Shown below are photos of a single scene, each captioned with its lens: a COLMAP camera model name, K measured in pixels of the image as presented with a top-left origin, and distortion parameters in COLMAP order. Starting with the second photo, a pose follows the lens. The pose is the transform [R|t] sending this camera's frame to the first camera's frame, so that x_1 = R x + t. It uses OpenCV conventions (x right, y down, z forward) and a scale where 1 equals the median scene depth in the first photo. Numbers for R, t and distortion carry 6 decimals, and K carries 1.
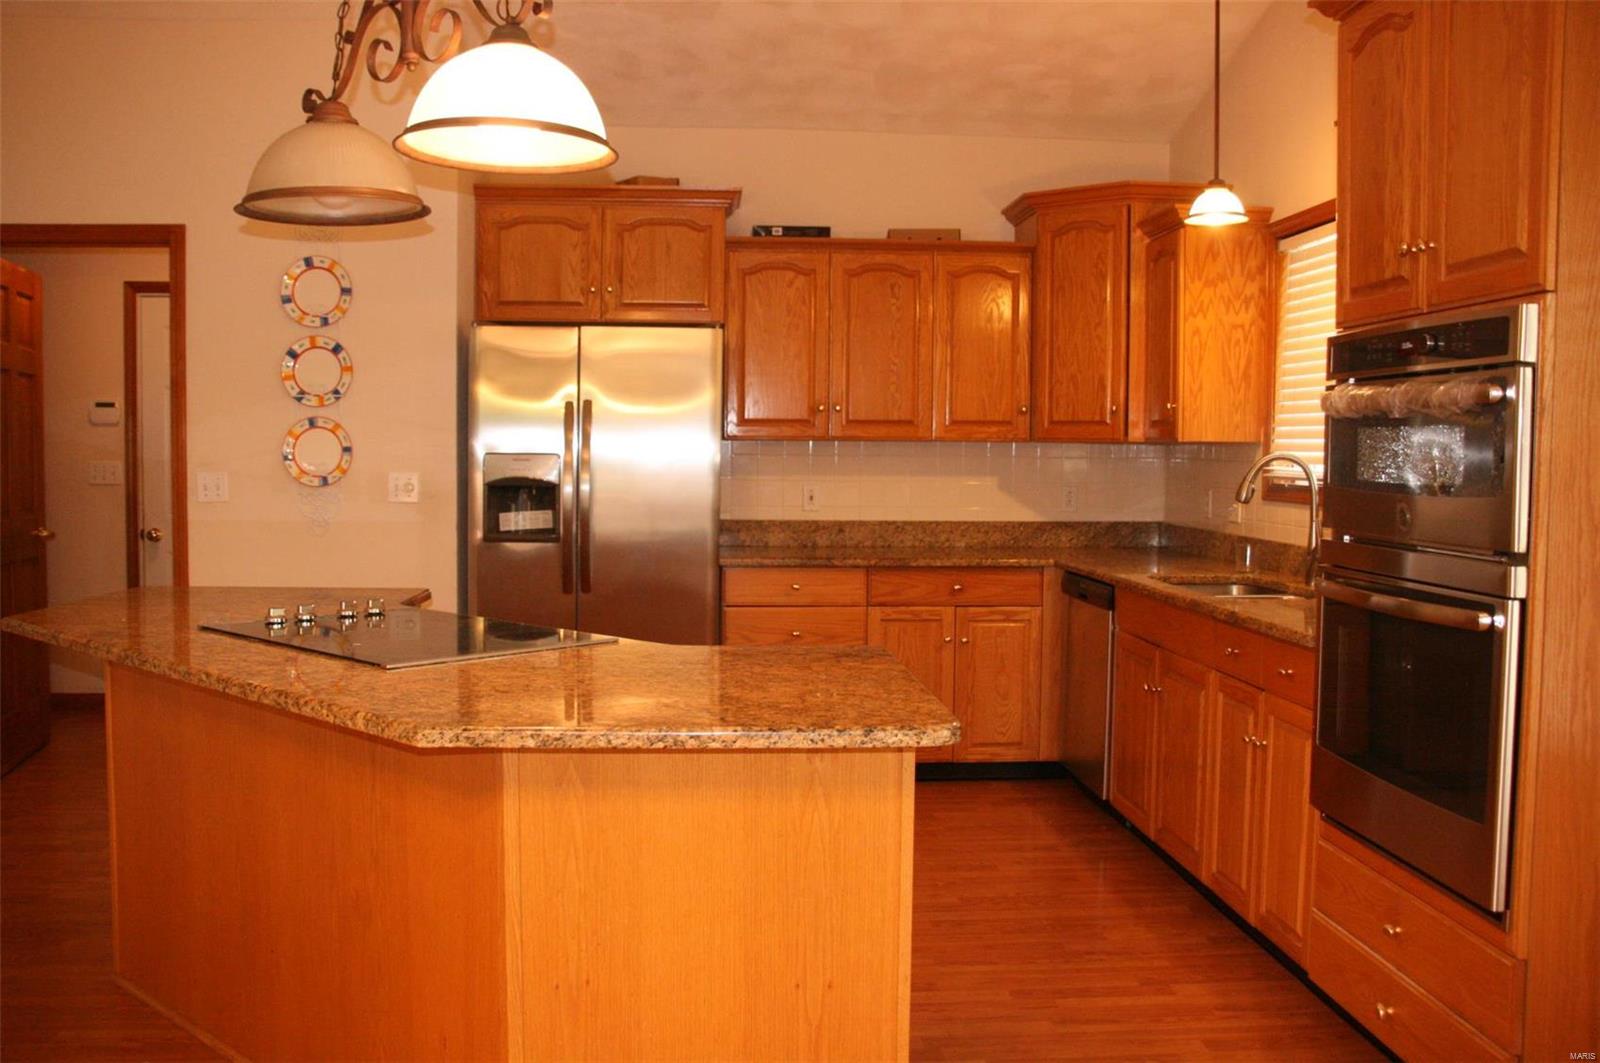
lens RADIAL K [[1403.8, 0, 800.0], [0, 1403.8, 531.5], [0, 0, 1]] dist [-0.152881, 0.169419]
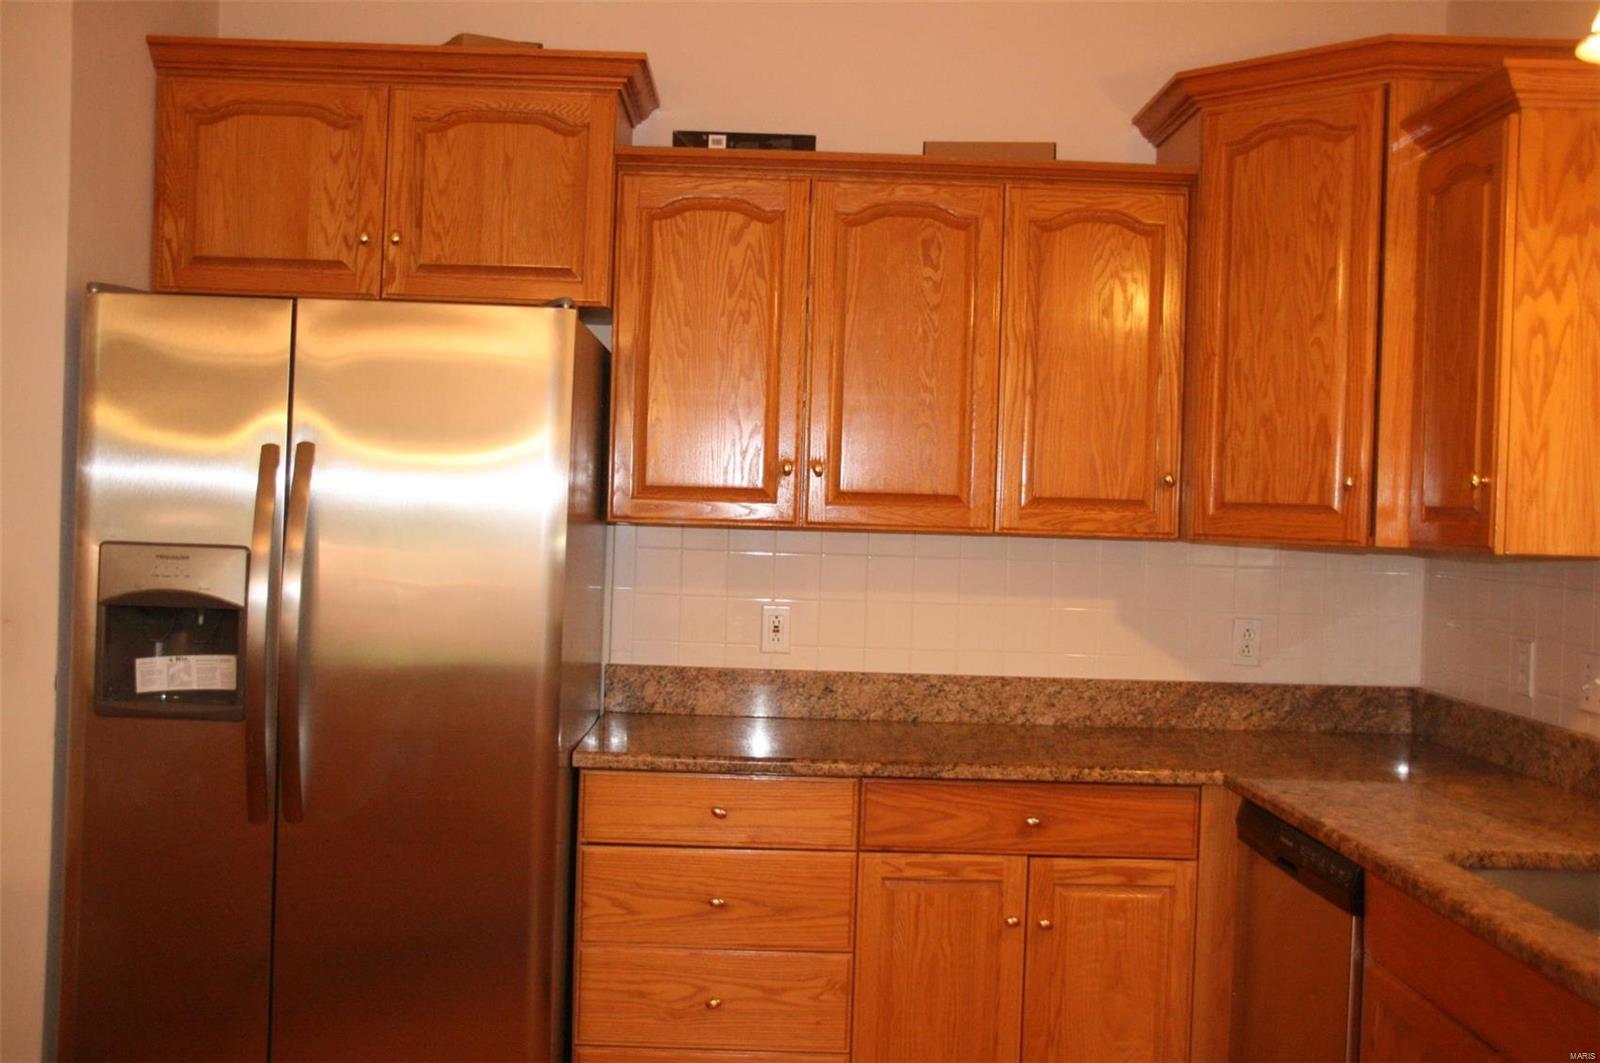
lens RADIAL K [[1617.8, 0, 800.0], [0, 1617.8, 531.5], [0, 0, 1]] dist [-0.099811, 0.216674]
pose [[0.998294, 0.025373, -0.052590, 0.054584], [-0.027743, 0.998609, -0.044834, -0.037313], [0.051379, 0.046216, 0.997609, 0.394266]]
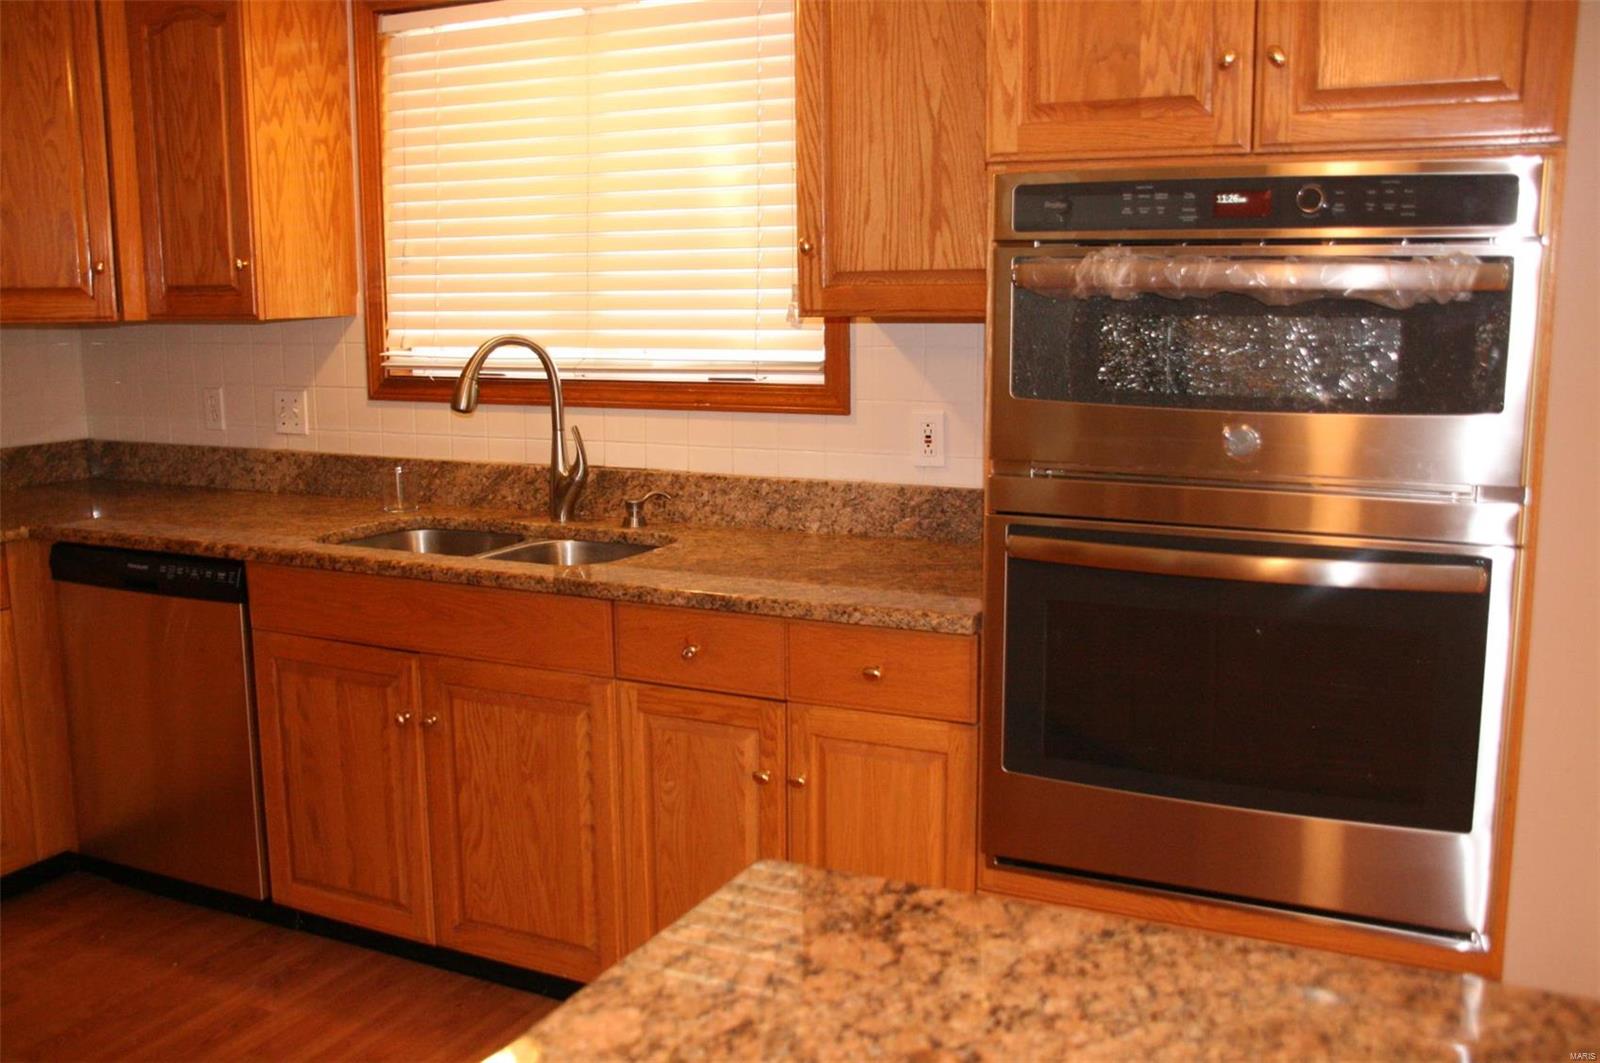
lens RADIAL K [[1427.6, 0, 800.0], [0, 1427.6, 531.5], [0, 0, 1]] dist [-0.150306, 0.178911]
pose [[0.500831, -0.152934, 0.851927, -0.151462], [0.059697, 0.988026, 0.142271, -0.041330], [-0.863484, -0.020396, 0.503964, 0.420576]]
